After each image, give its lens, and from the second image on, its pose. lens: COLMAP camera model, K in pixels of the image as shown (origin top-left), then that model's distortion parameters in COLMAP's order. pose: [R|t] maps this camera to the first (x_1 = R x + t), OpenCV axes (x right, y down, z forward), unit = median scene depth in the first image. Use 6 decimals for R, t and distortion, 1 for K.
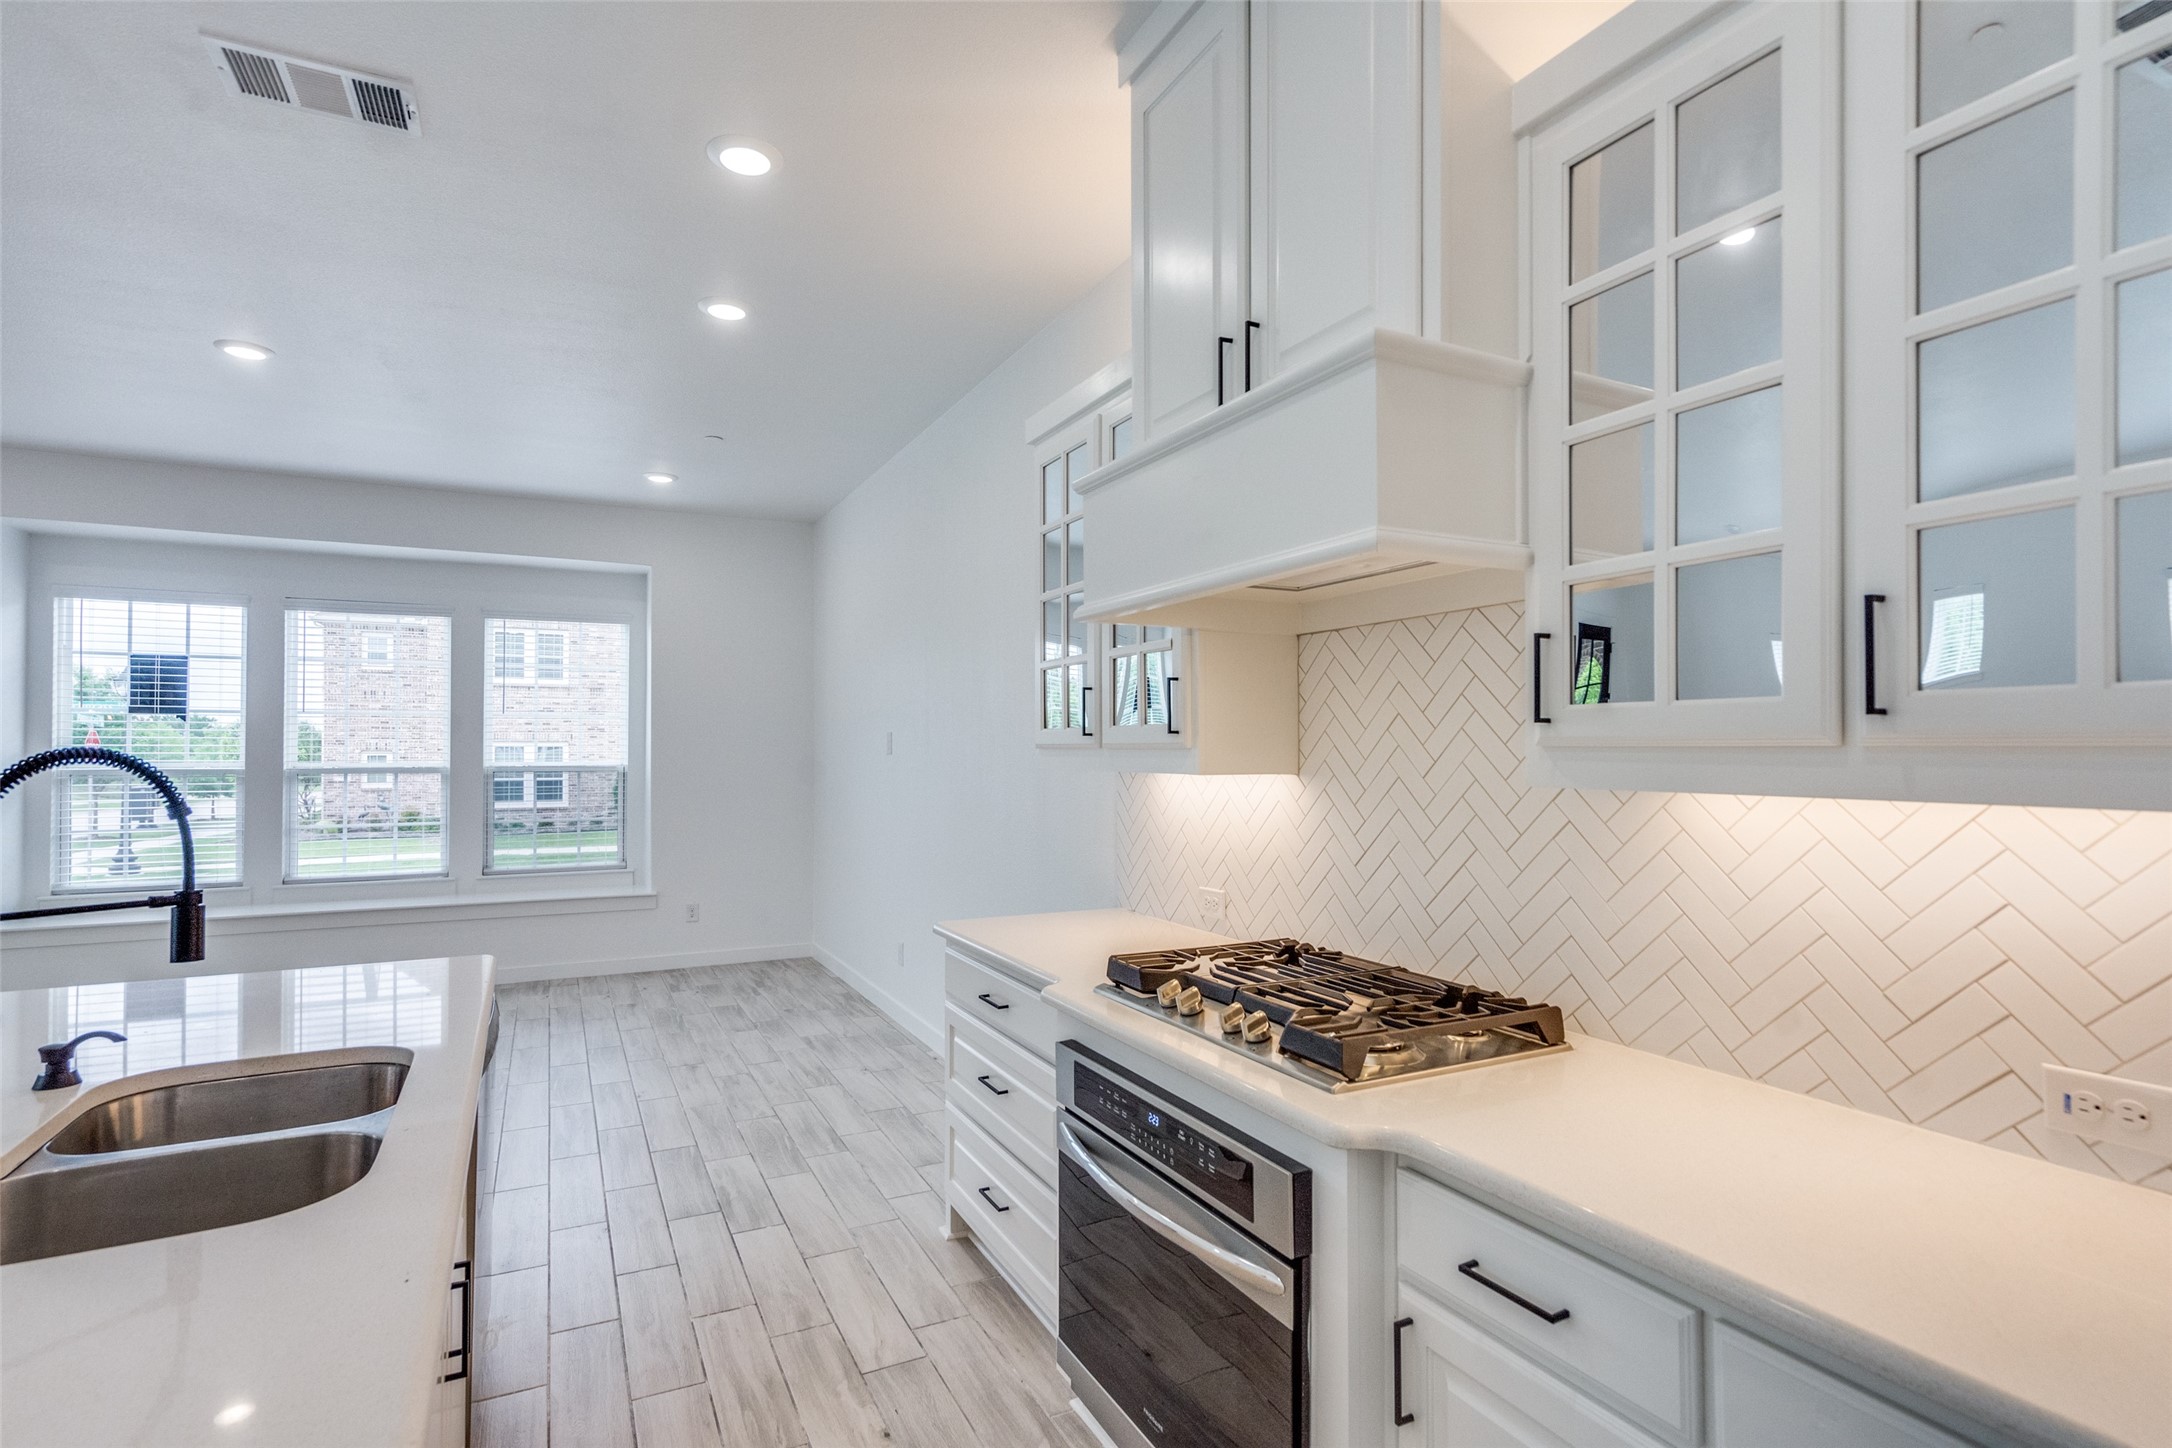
lens RADIAL K [[1061.3, 0, 1113.4], [0, 1061.3, 729.1], [0, 0, 1]] dist [-0.002130, 0.003624]
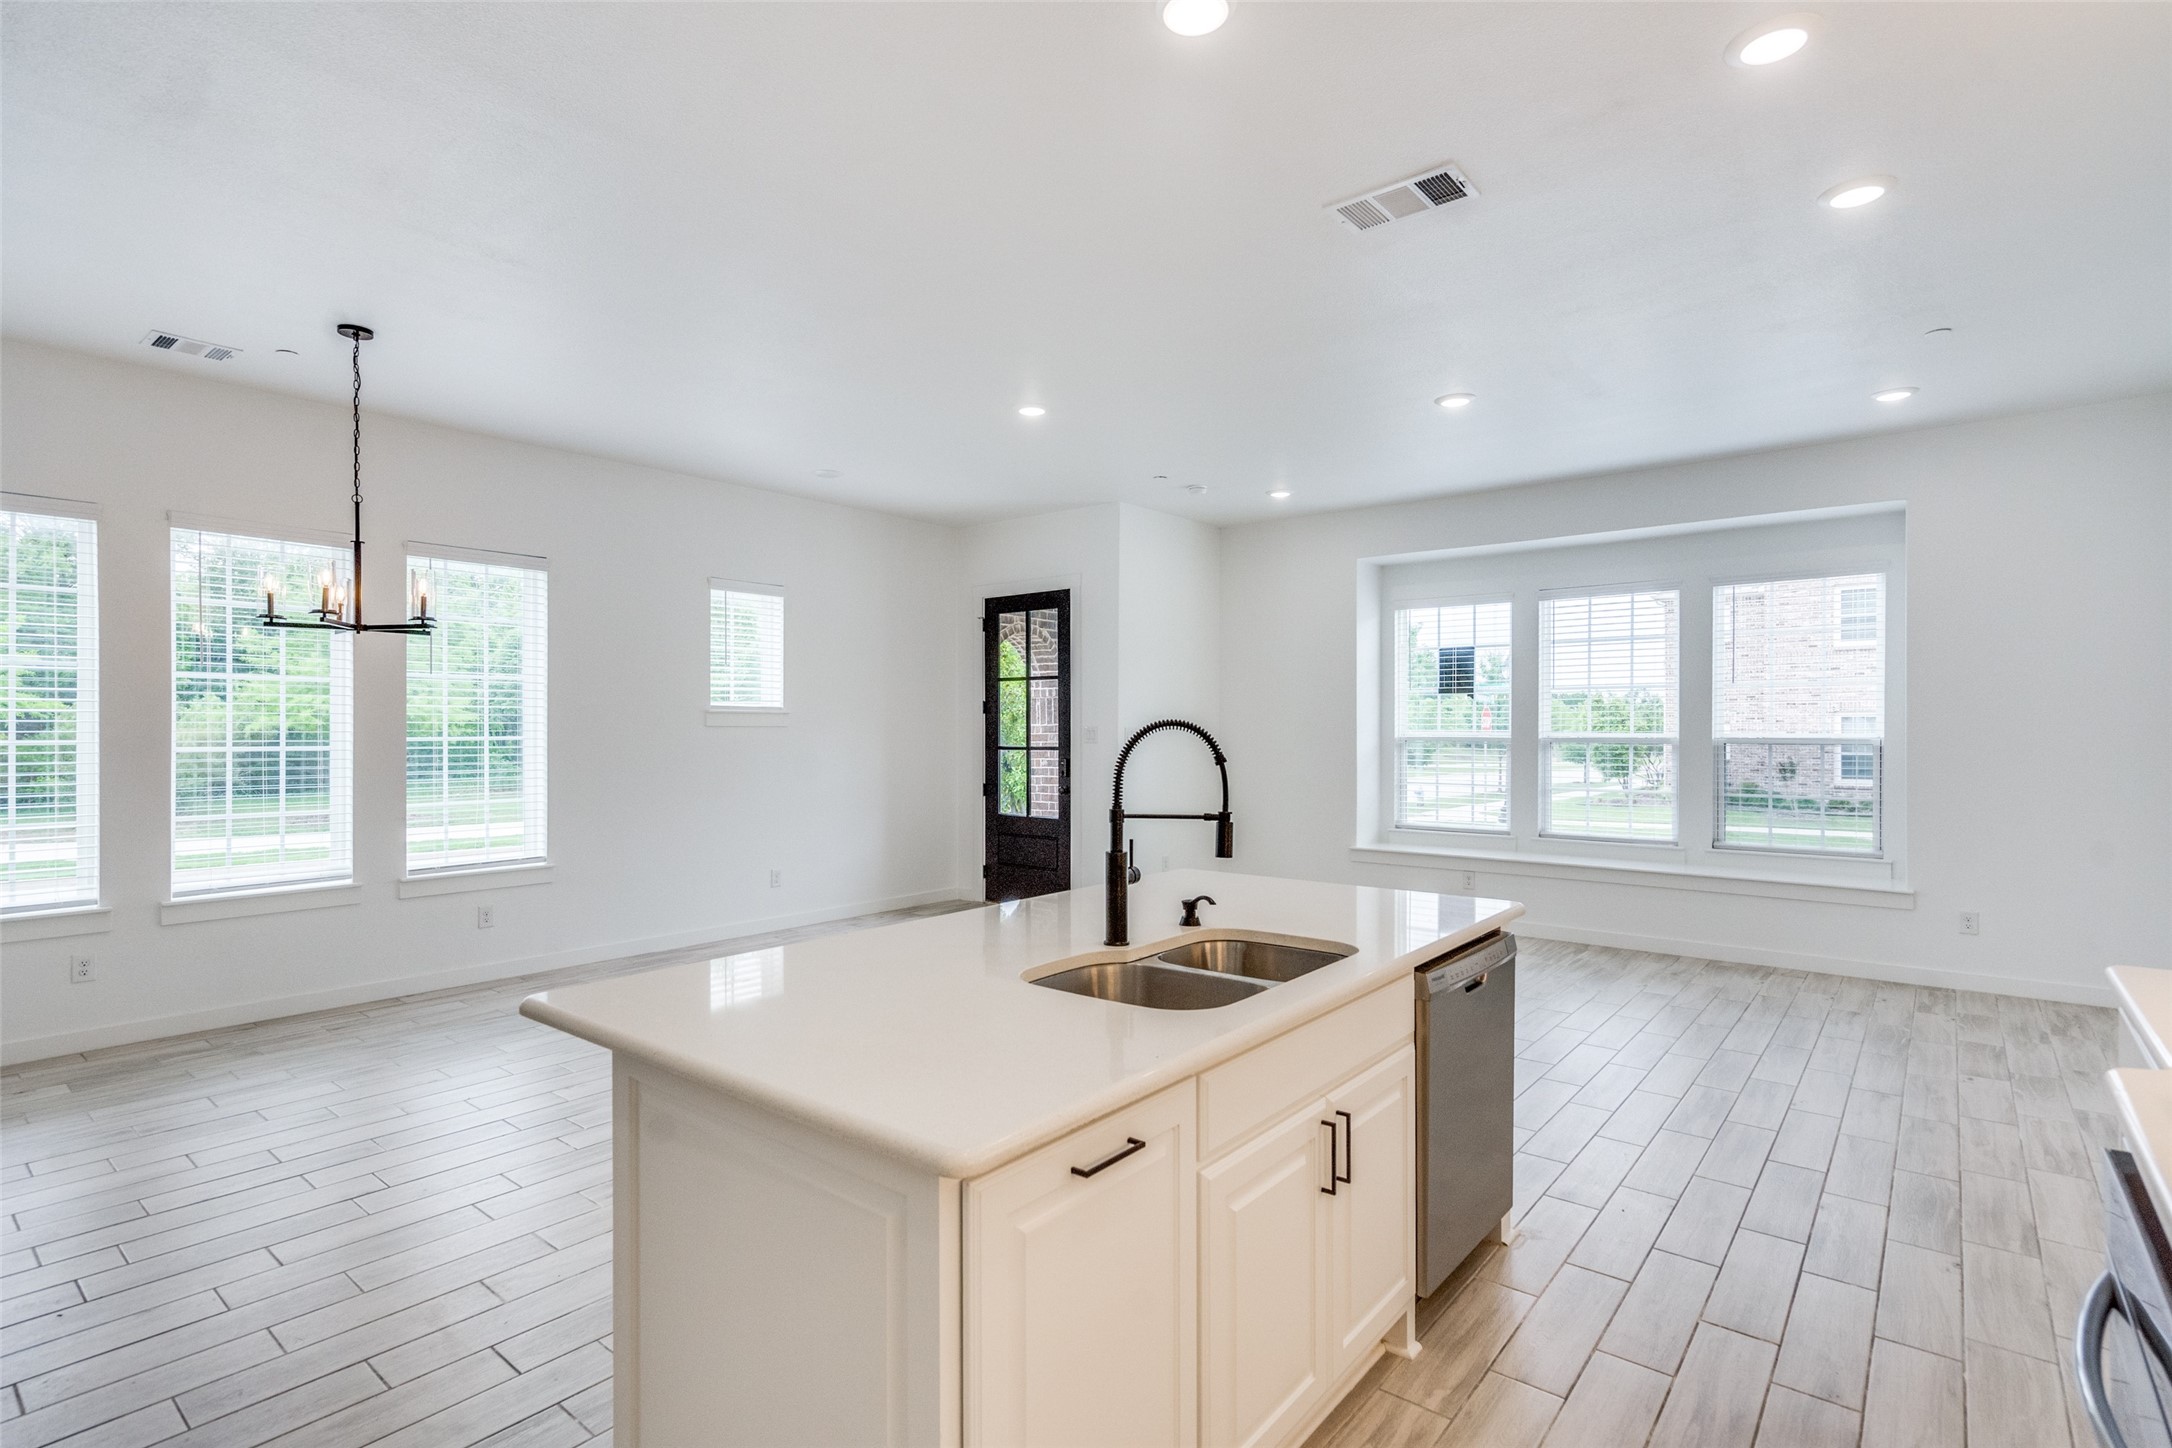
lens RADIAL K [[1097.0, 0, 1017.6], [0, 1097.0, 714.1], [0, 0, 1]] dist [-0.001983, 0.000214]
pose [[0.347274, -0.010046, -0.937710, 0.165533], [0.021929, 0.999756, -0.002590, 0.002461], [0.937507, -0.019664, 0.347410, 0.053177]]
